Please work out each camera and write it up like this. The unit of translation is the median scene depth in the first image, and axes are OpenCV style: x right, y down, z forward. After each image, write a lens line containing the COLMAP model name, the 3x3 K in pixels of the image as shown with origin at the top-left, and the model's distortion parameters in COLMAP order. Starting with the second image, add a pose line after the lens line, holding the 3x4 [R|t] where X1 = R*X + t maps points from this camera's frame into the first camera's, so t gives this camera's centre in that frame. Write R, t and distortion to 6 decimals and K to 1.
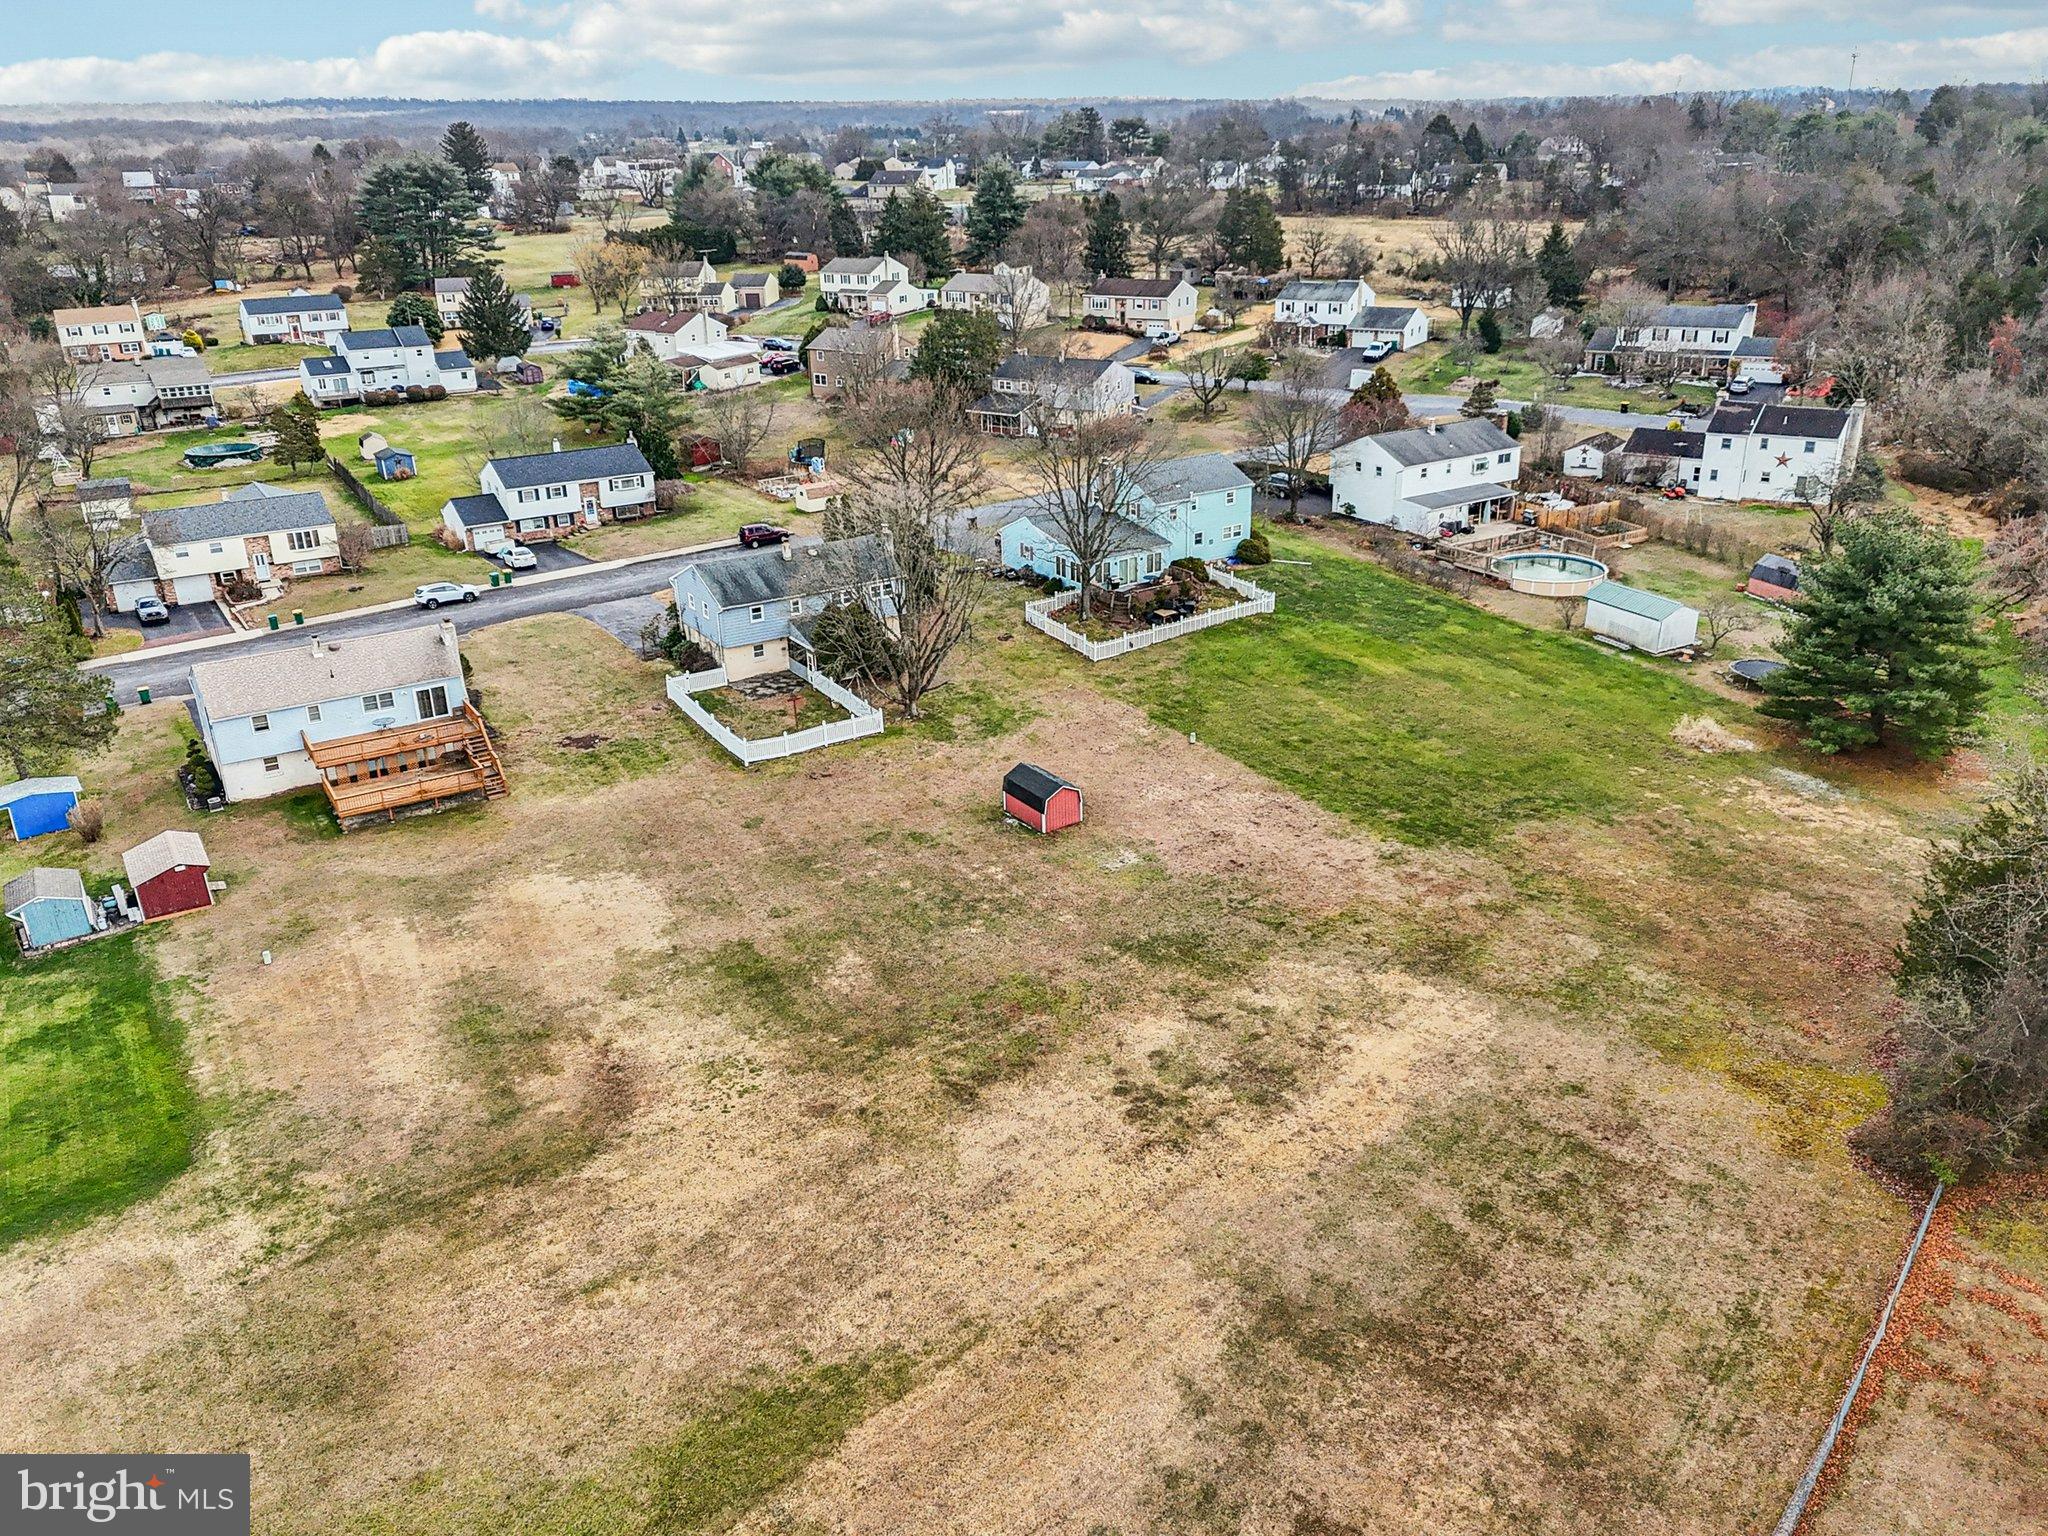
lens RADIAL K [[1502.6, 0, 1033.8], [0, 1502.6, 798.4], [0, 0, 1]] dist [0.079158, -0.074138]
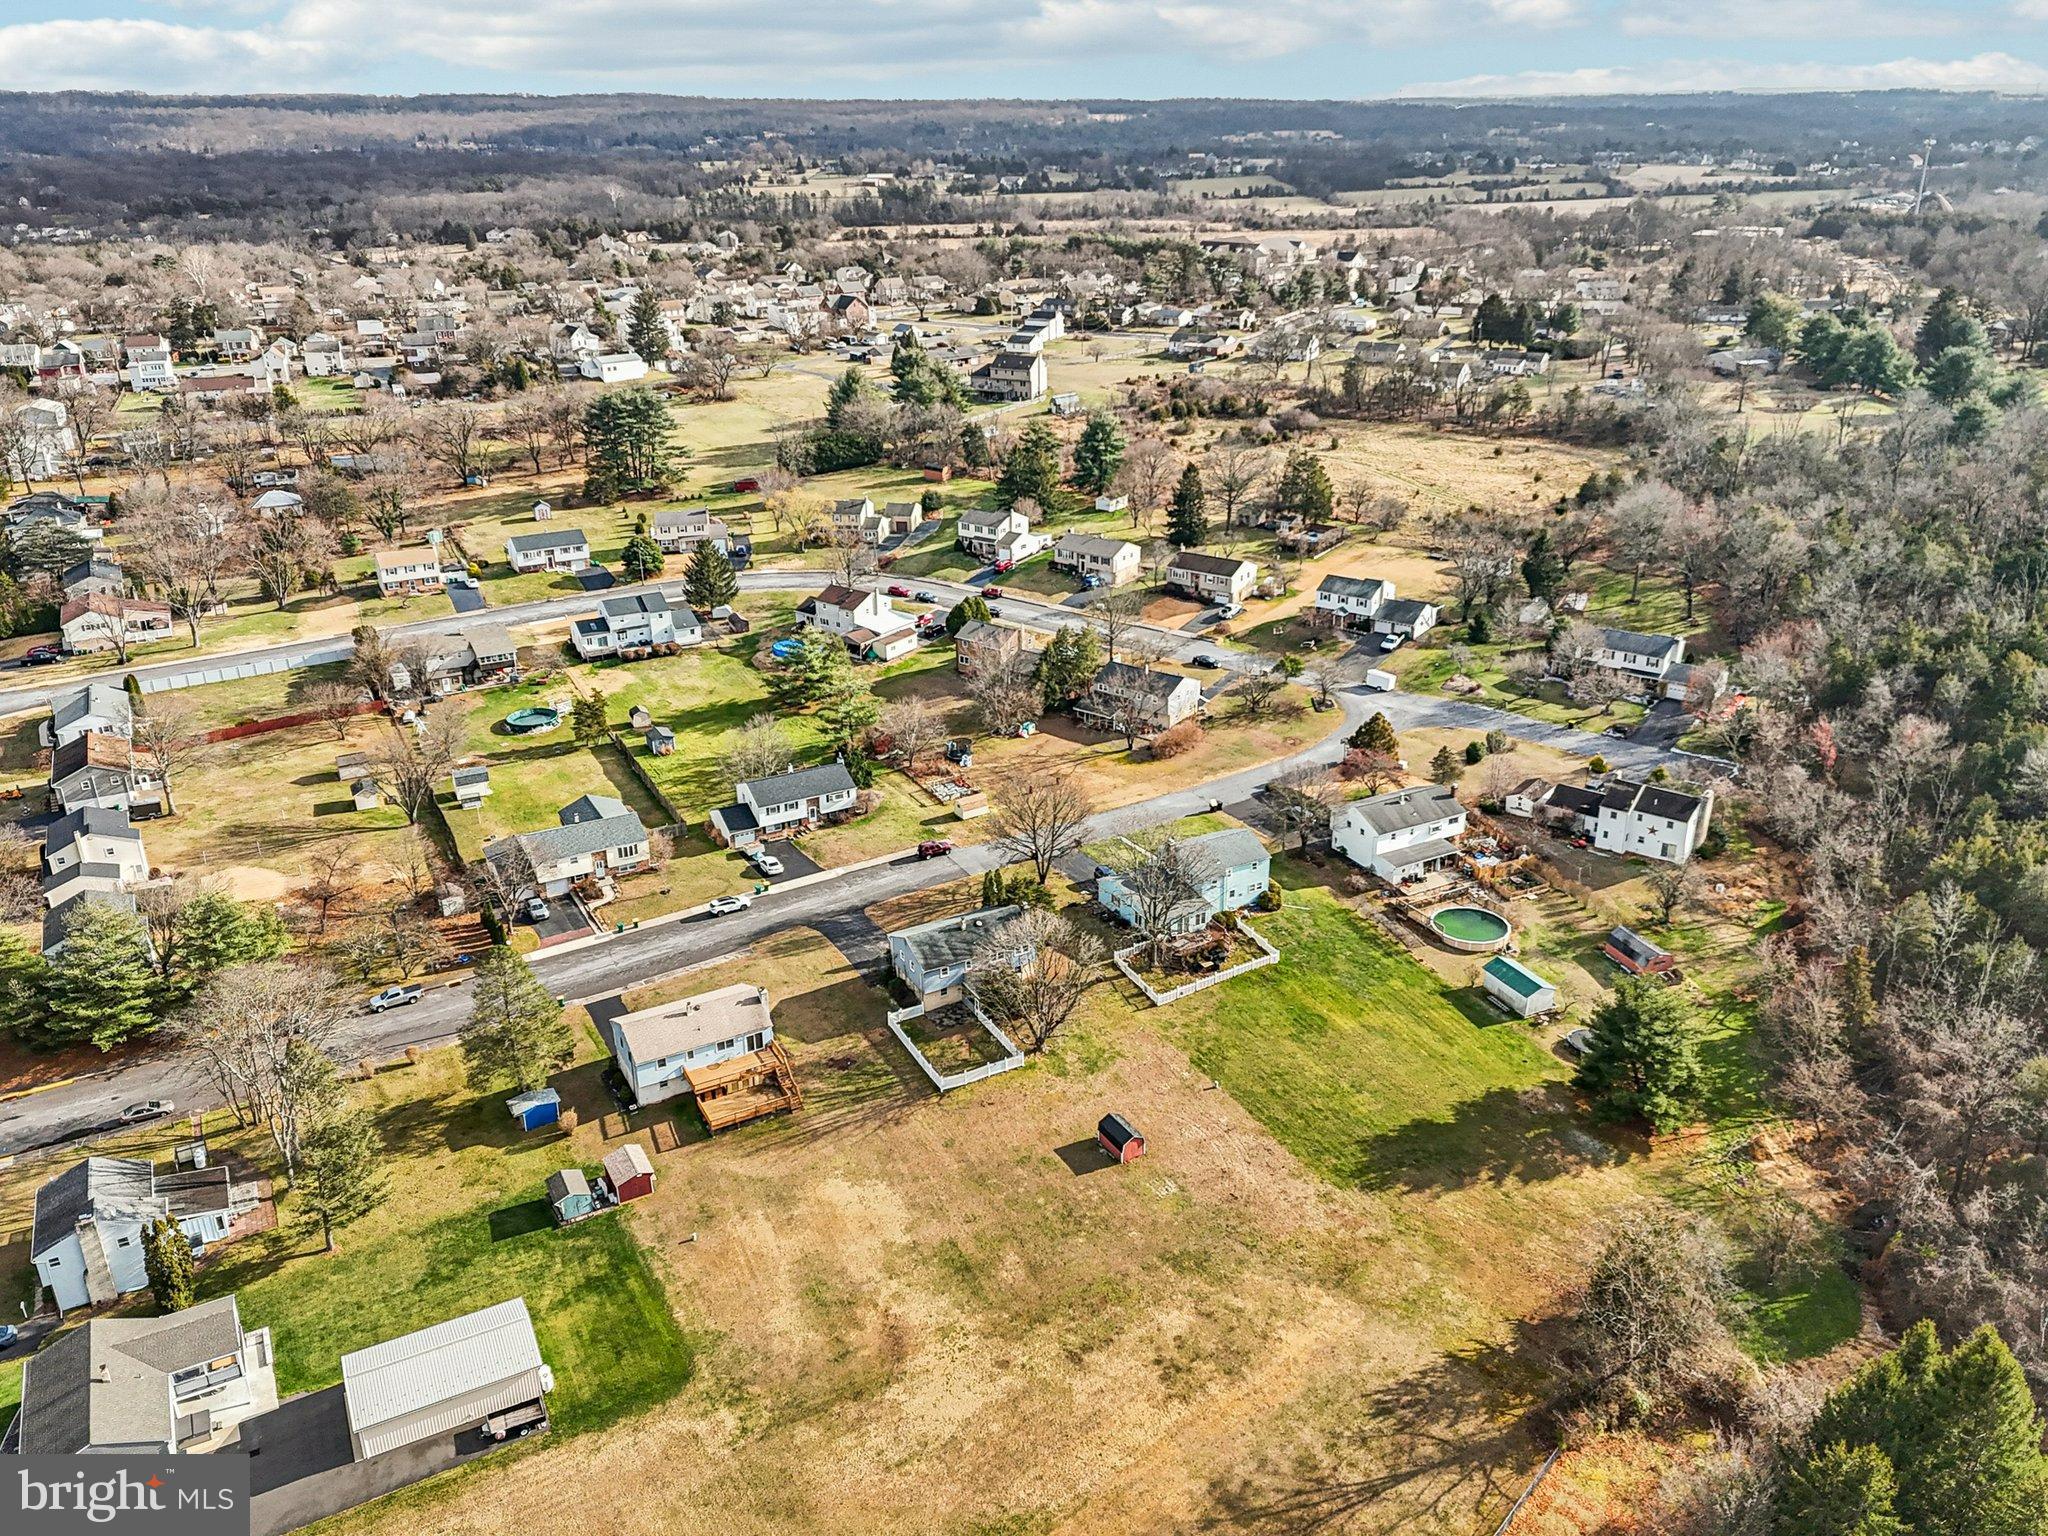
lens RADIAL K [[1463.9, 0, 1048.4], [0, 1463.9, 767.7], [0, 0, 1]] dist [0.104428, -0.168455]
pose [[0.998301, 0.041375, -0.041015, -0.020471], [-0.042361, 0.998827, -0.023450, -0.298551], [0.039997, 0.025148, 0.998883, -0.530928]]
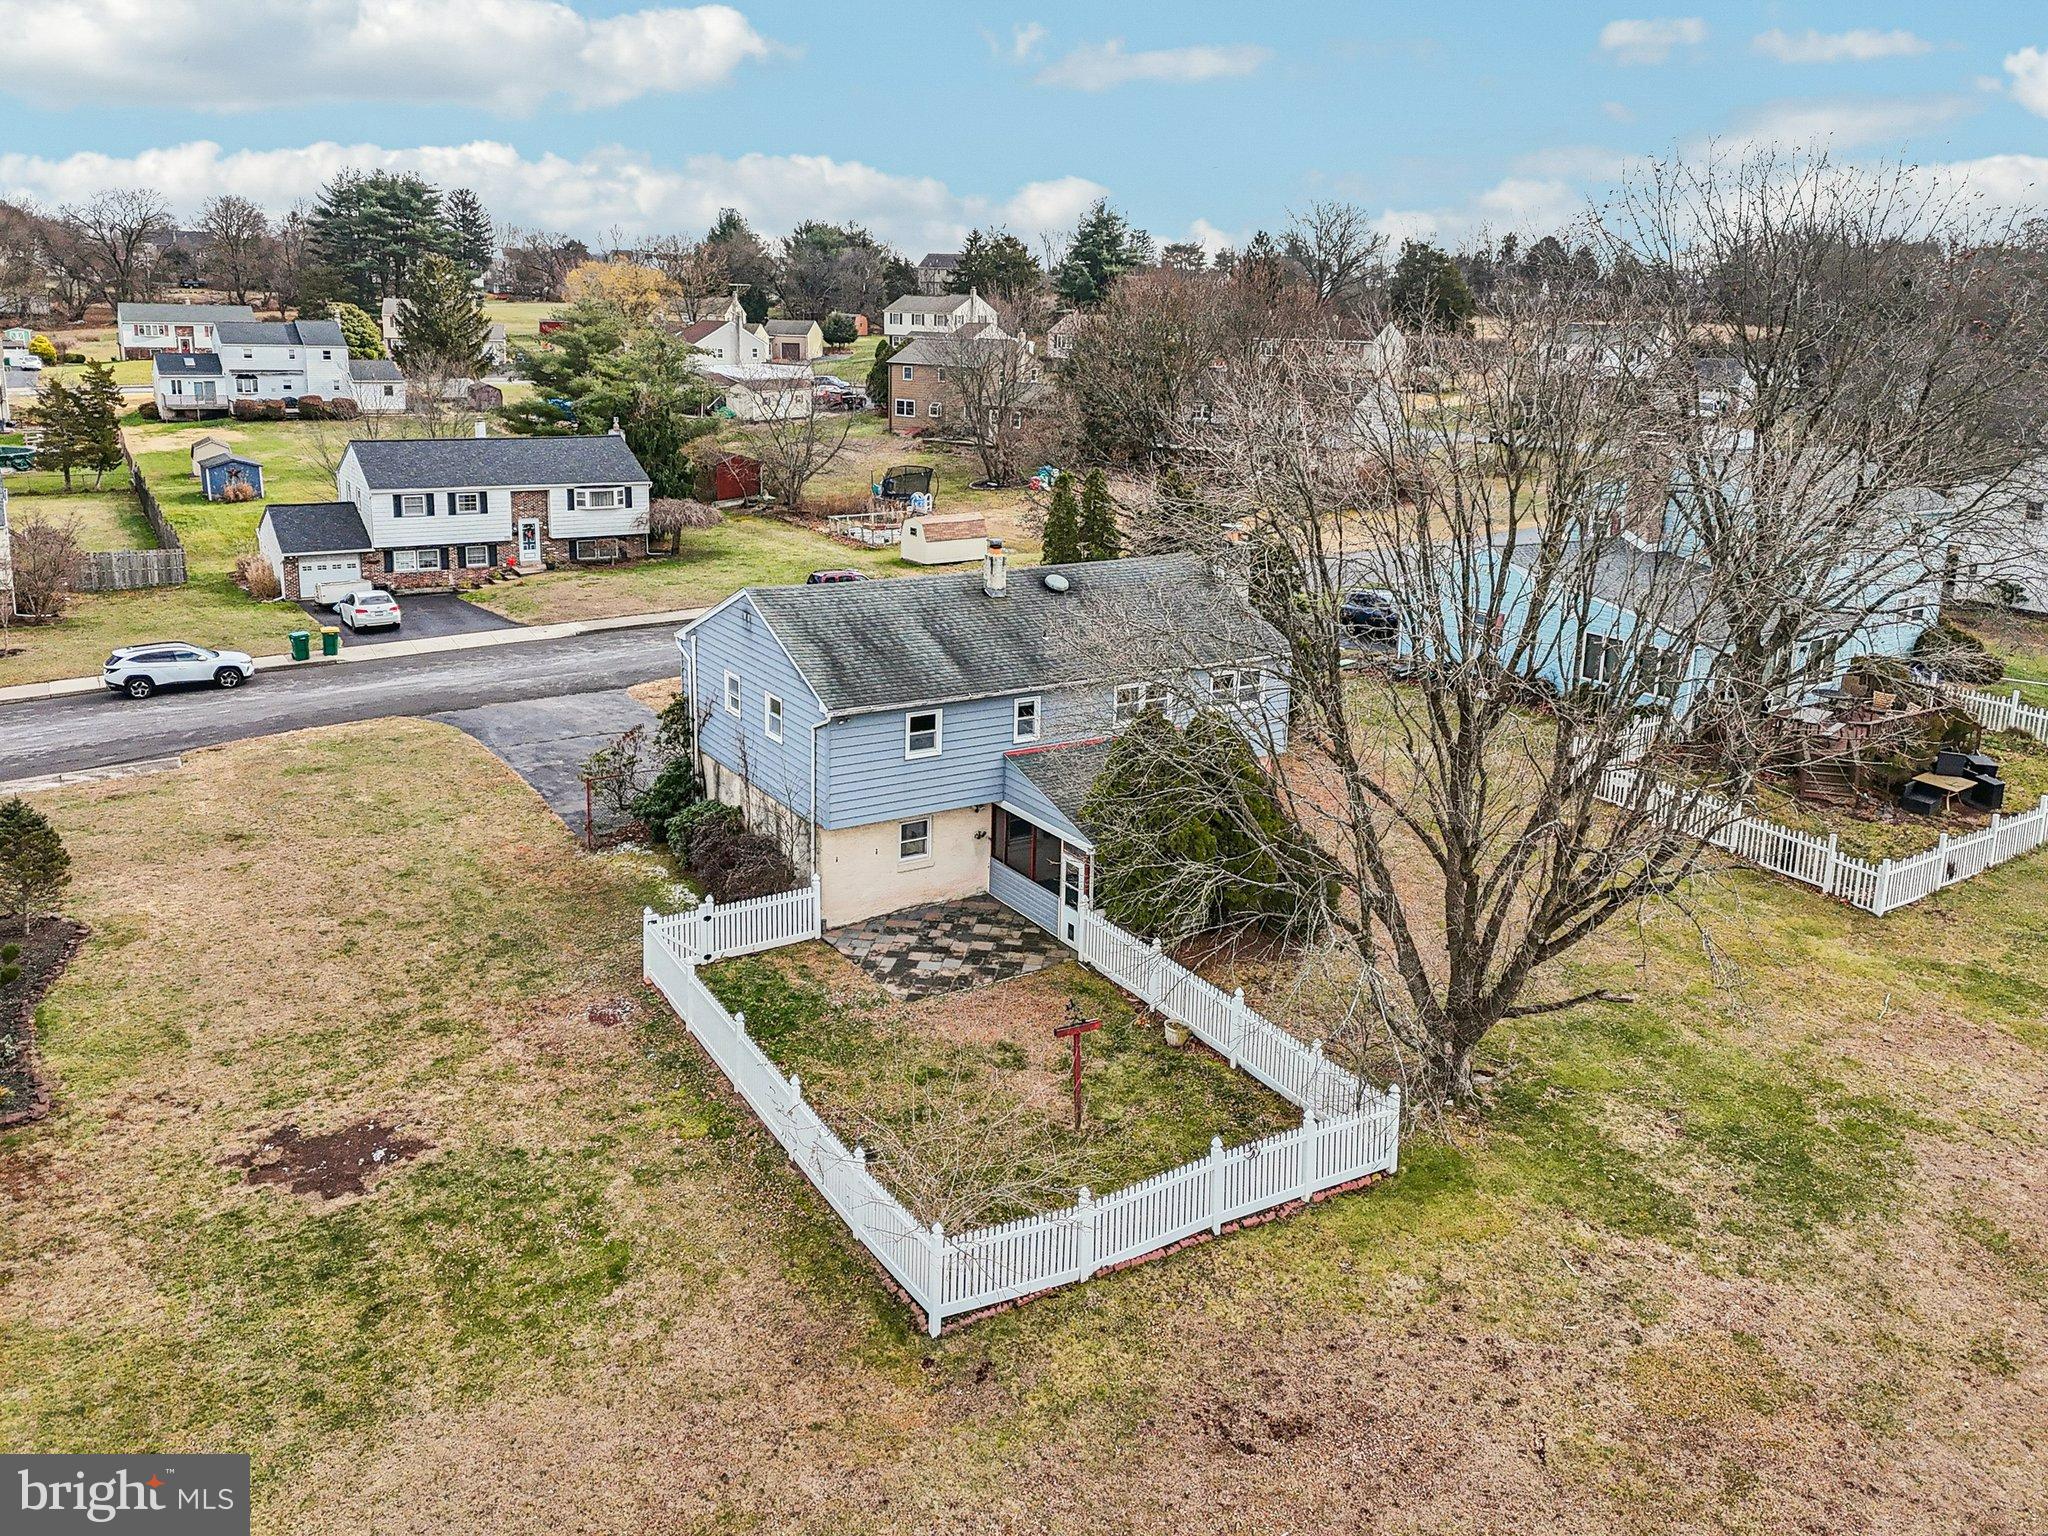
lens RADIAL K [[1553.9, 0, 1014.5], [0, 1553.9, 699.9], [0, 0, 1]] dist [0.095266, -0.104411]
pose [[0.998806, 0.048657, -0.004347, -0.158467], [-0.048723, 0.985820, -0.160578, -0.072733], [-0.003527, 0.160598, 0.987014, 0.636090]]
